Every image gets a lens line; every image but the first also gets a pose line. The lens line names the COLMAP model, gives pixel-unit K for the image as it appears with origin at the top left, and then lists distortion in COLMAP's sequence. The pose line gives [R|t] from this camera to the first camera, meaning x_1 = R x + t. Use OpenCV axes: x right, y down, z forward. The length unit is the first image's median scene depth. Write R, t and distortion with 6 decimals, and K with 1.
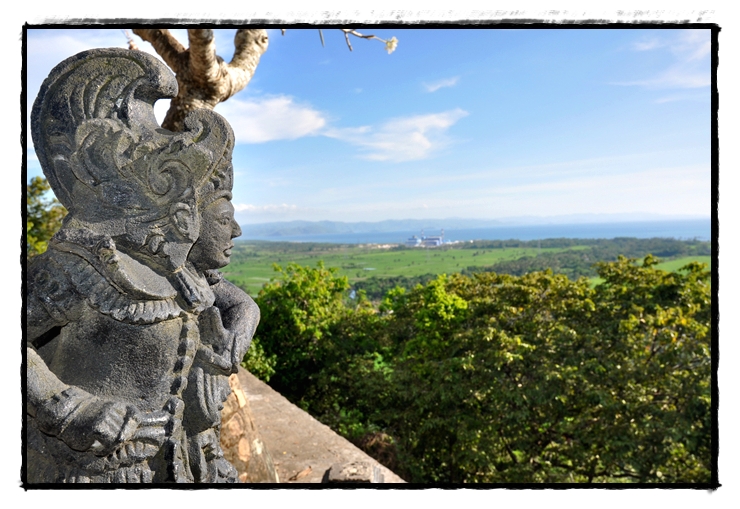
lens RADIAL K [[598.2, 0, 370.0], [0, 598.2, 254.5], [0, 0, 1]] dist [-0.007725, -0.011081]
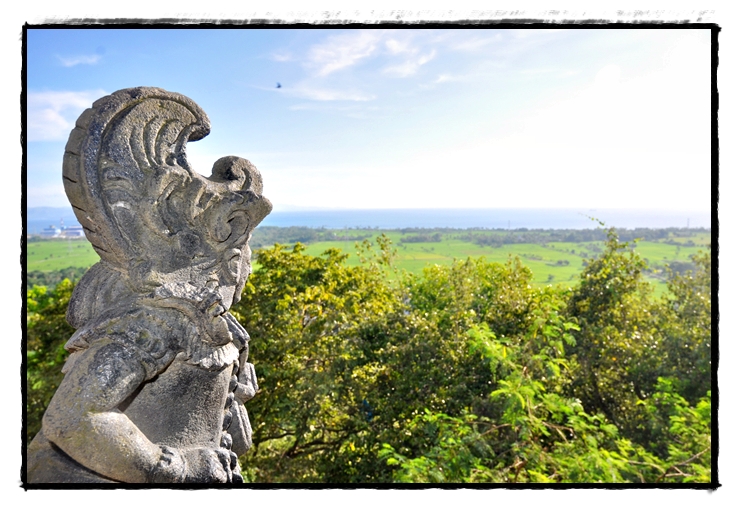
lens RADIAL K [[598.2, 0, 370.0], [0, 598.2, 254.5], [0, 0, 1]] dist [-0.007725, -0.011081]
pose [[0.764943, -0.041661, 0.642749, -0.182479], [0.016531, 0.998847, 0.045069, -0.026852], [-0.643885, -0.023850, 0.764750, 0.009923]]
